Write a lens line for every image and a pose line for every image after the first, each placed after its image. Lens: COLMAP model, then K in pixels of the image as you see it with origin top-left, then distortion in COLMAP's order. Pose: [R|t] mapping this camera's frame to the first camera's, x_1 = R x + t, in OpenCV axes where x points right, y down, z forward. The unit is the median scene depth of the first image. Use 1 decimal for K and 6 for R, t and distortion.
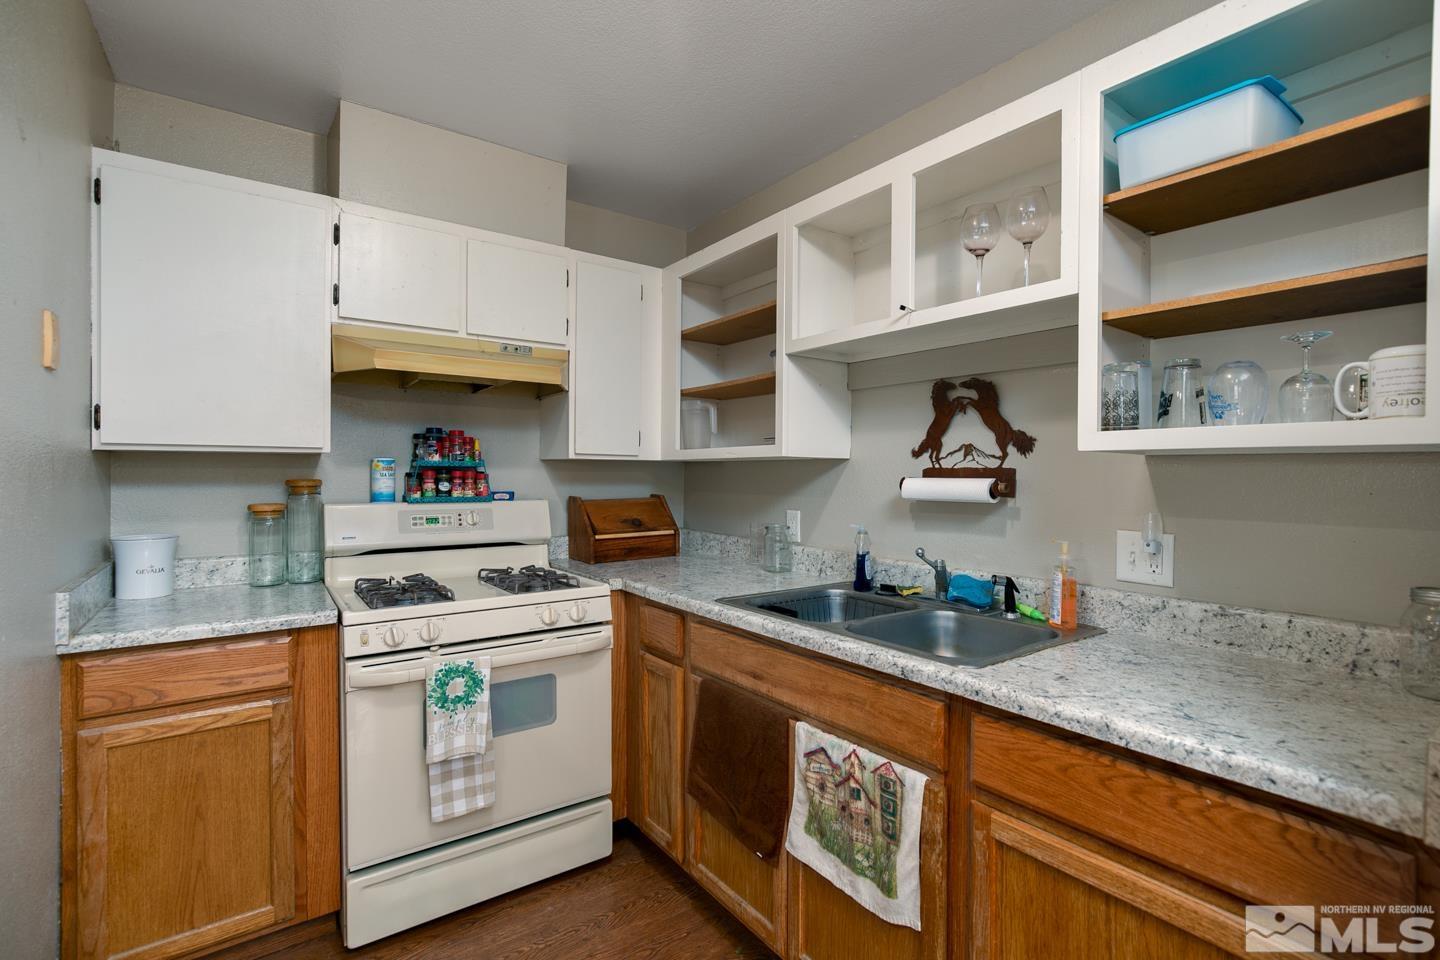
lens RADIAL K [[655.4, 0, 738.6], [0, 655.4, 480.9], [0, 0, 1]] dist [-0.016297, 0.000466]
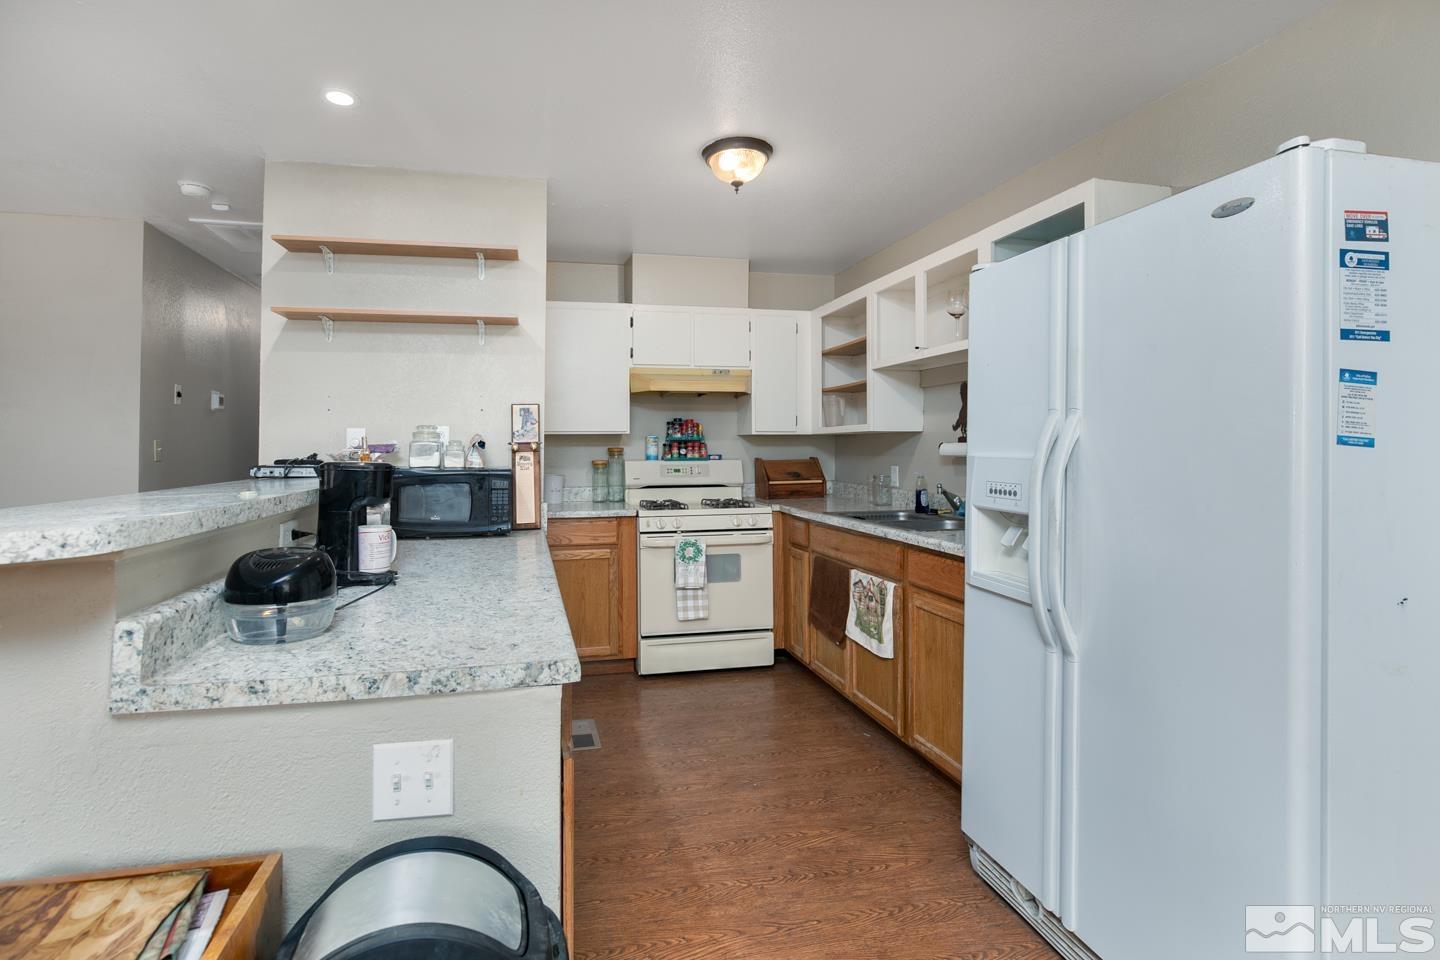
lens RADIAL K [[667.6, 0, 719.4], [0, 667.6, 444.8], [0, 0, 1]] dist [-0.016061, 0.001210]
pose [[0.934079, -0.011278, -0.356888, 0.321317], [0.006267, 0.999865, -0.015196, 0.021250], [0.357011, 0.011958, 0.934024, -0.732037]]
